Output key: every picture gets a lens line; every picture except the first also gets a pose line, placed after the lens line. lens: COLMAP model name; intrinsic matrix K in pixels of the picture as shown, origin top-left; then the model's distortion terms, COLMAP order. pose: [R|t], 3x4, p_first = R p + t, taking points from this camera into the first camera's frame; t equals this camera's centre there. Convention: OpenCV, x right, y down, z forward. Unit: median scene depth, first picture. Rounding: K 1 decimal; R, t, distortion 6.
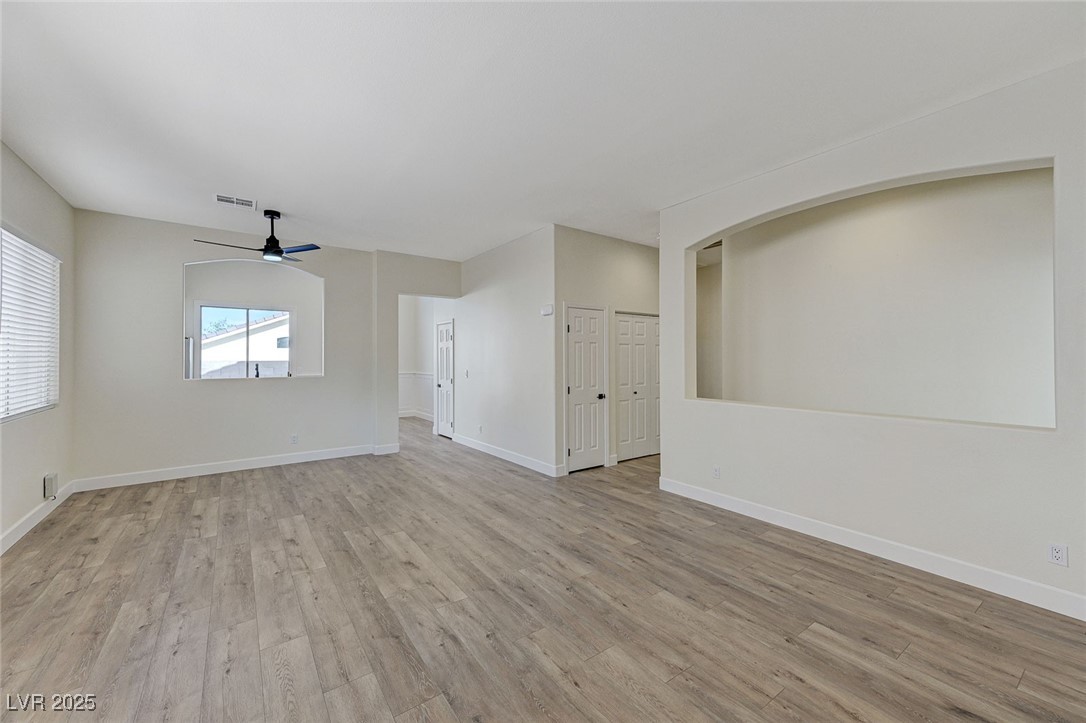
lens RADIAL K [[426.5, 0, 542.2], [0, 426.5, 355.7], [0, 0, 1]] dist [0.024316, 0.000103]
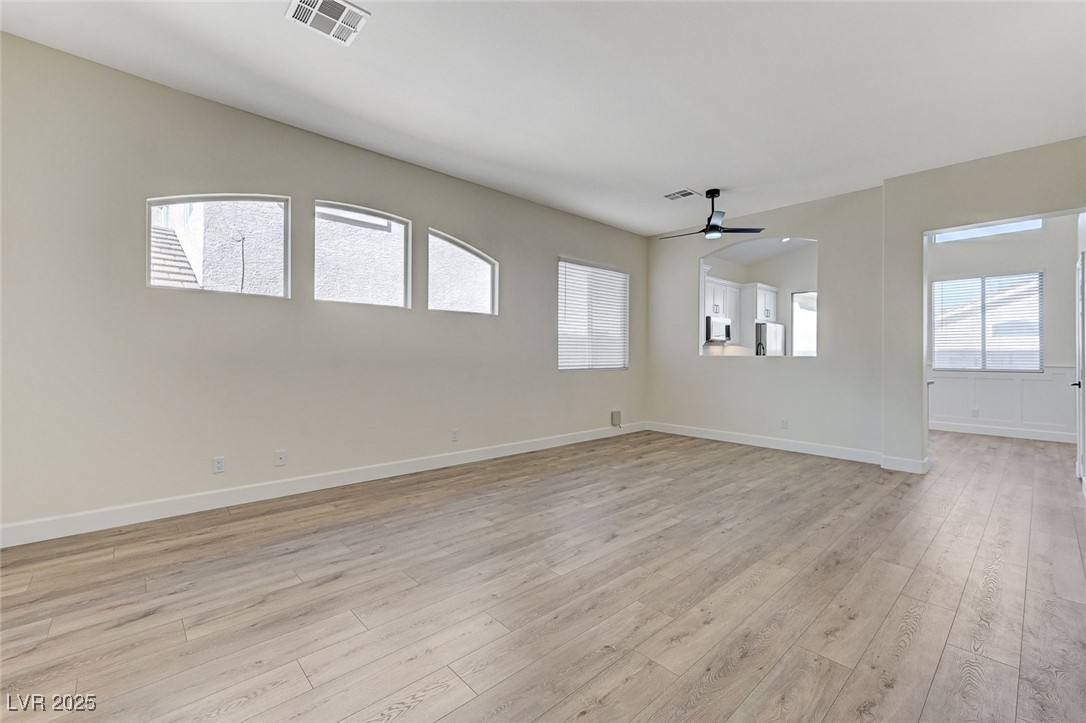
lens RADIAL K [[459.8, 0, 542.8], [0, 459.8, 351.9], [0, 0, 1]] dist [0.015662, -0.000048]
pose [[0.123402, -0.003945, -0.992349, 0.566772], [-0.003397, 0.999985, -0.004398, 0.079356], [0.992351, 0.003914, 0.123387, 0.626318]]
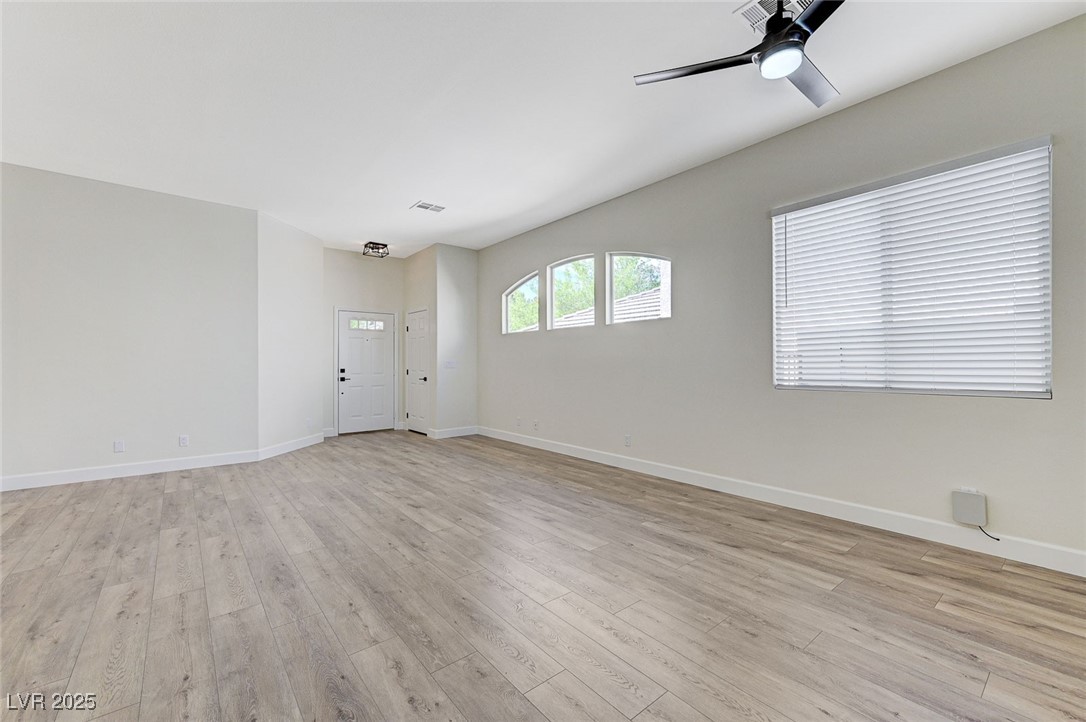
lens RADIAL K [[446.1, 0, 543.0], [0, 446.1, 361.0], [0, 0, 1]] dist [0.019080, 0.000138]
pose [[-0.998333, 0.006308, -0.057377, -0.505170], [0.006877, 0.999929, -0.009726, 0.086816], [0.057312, -0.010104, -0.998305, 1.933507]]
